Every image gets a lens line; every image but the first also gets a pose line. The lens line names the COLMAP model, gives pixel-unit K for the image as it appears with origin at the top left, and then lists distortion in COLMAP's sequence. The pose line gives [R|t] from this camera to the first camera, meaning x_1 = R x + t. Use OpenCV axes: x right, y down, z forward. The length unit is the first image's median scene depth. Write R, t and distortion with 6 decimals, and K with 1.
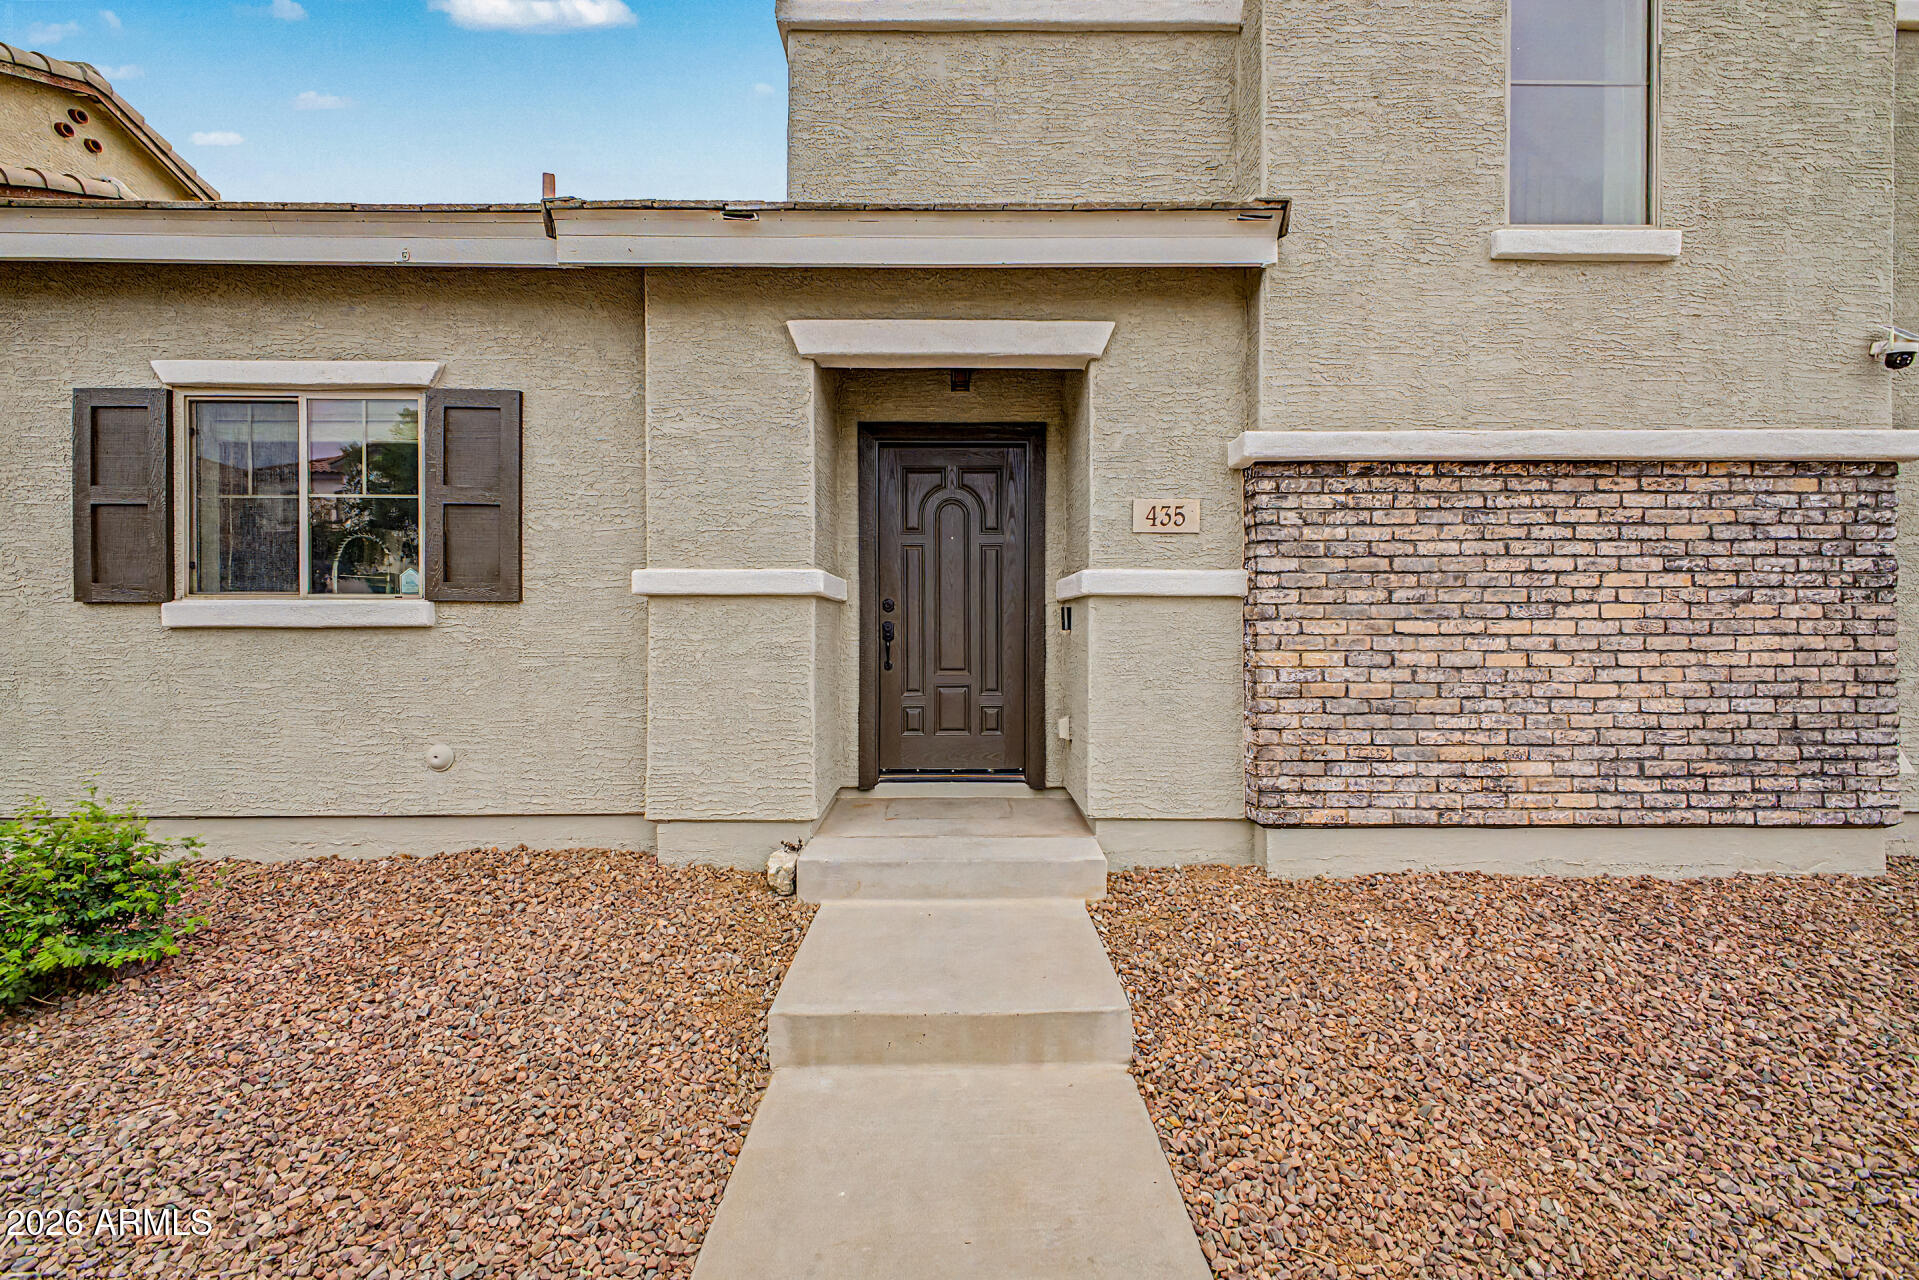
lens RADIAL K [[740.3, 0, 958.6], [0, 740.3, 636.4], [0, 0, 1]] dist [0.007860, -0.000171]
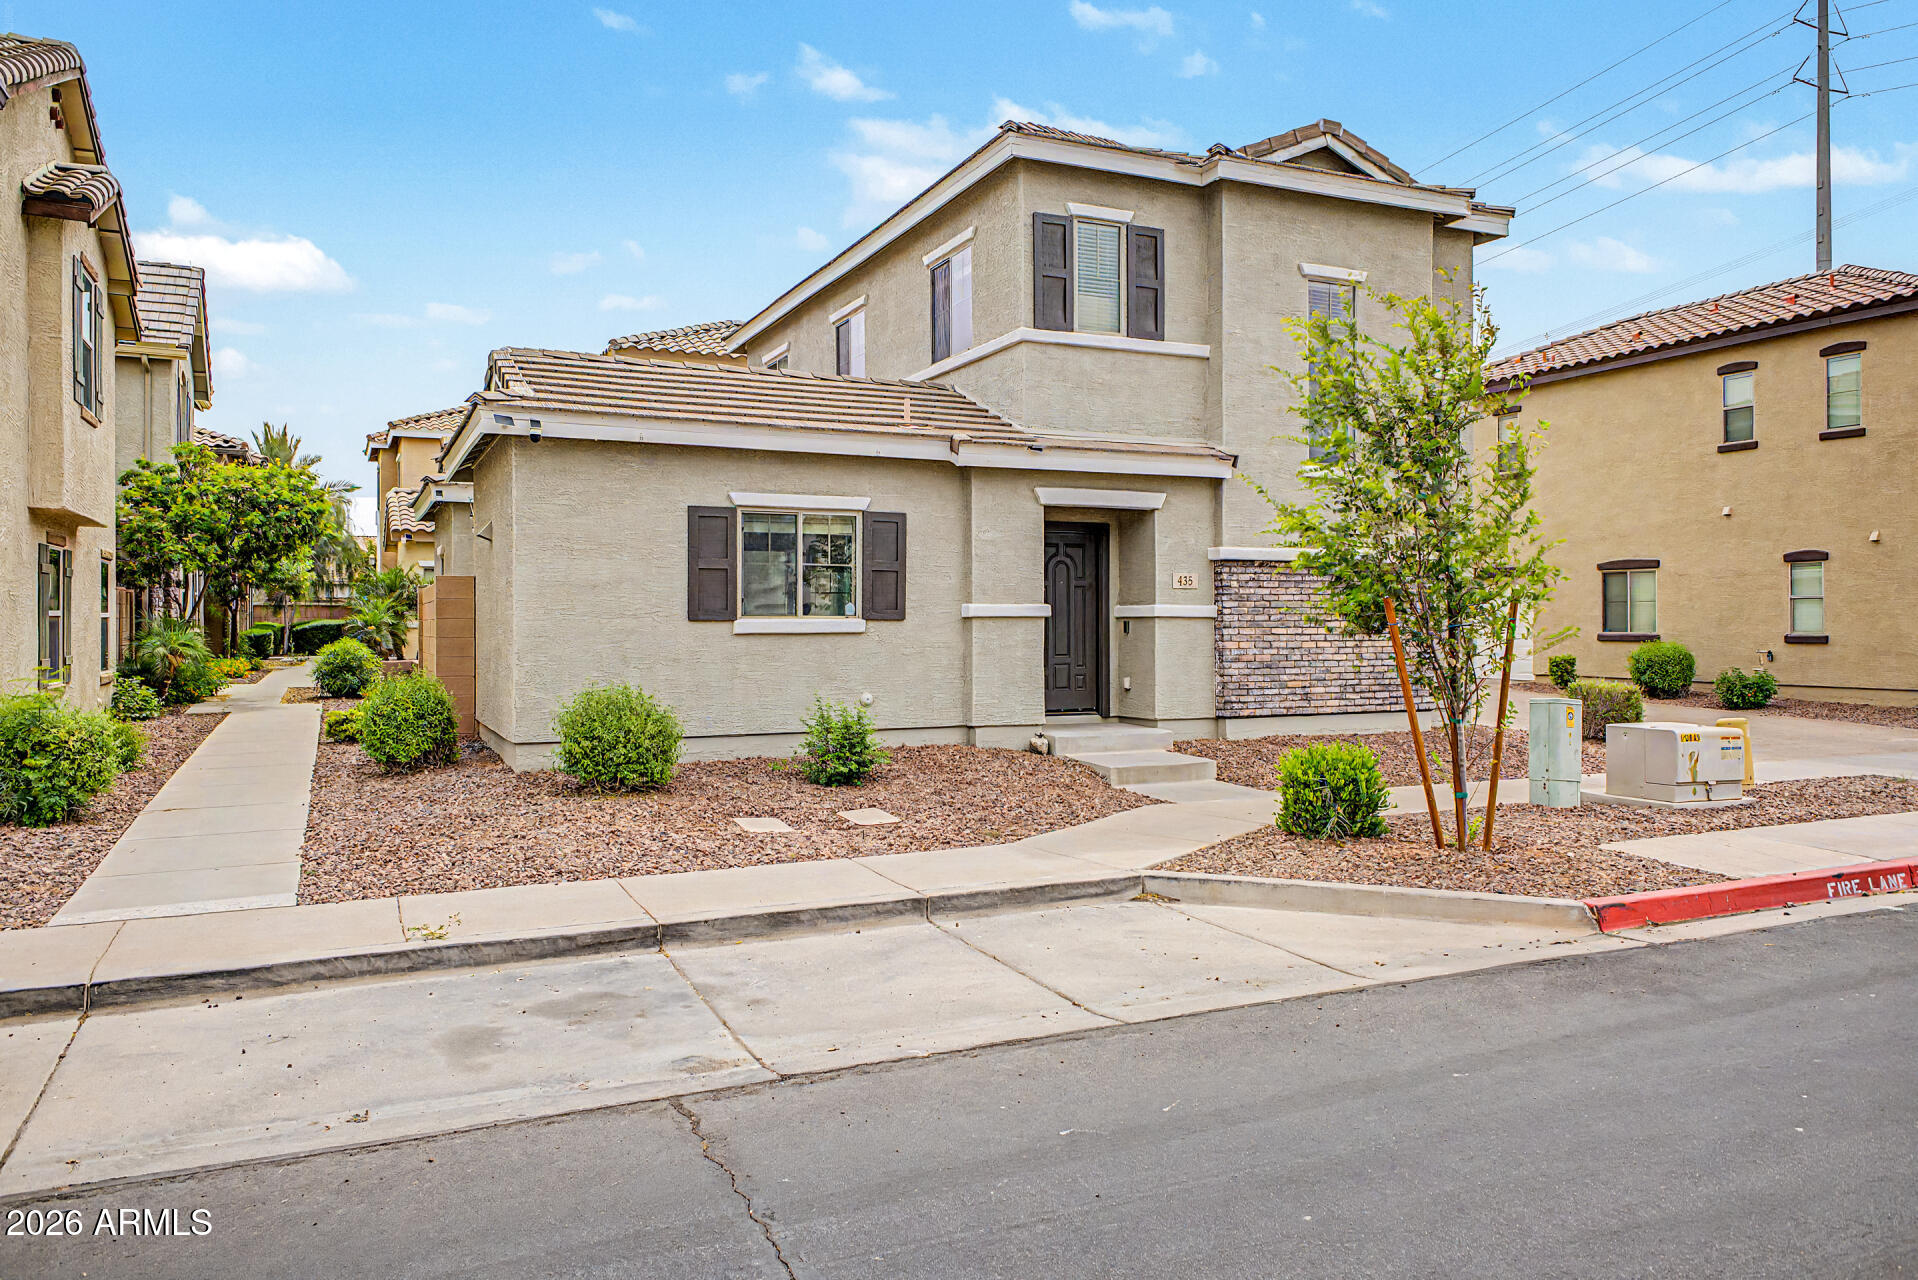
lens RADIAL K [[1327.2, 0, 959.0], [0, 1327.2, 635.6], [0, 0, 1]] dist [-0.001697, 0.000109]
pose [[0.910025, -0.004780, 0.414525, -1.995799], [0.009010, 0.999925, -0.008251, 0.027088], [-0.414454, 0.011244, 0.910001, -2.344786]]
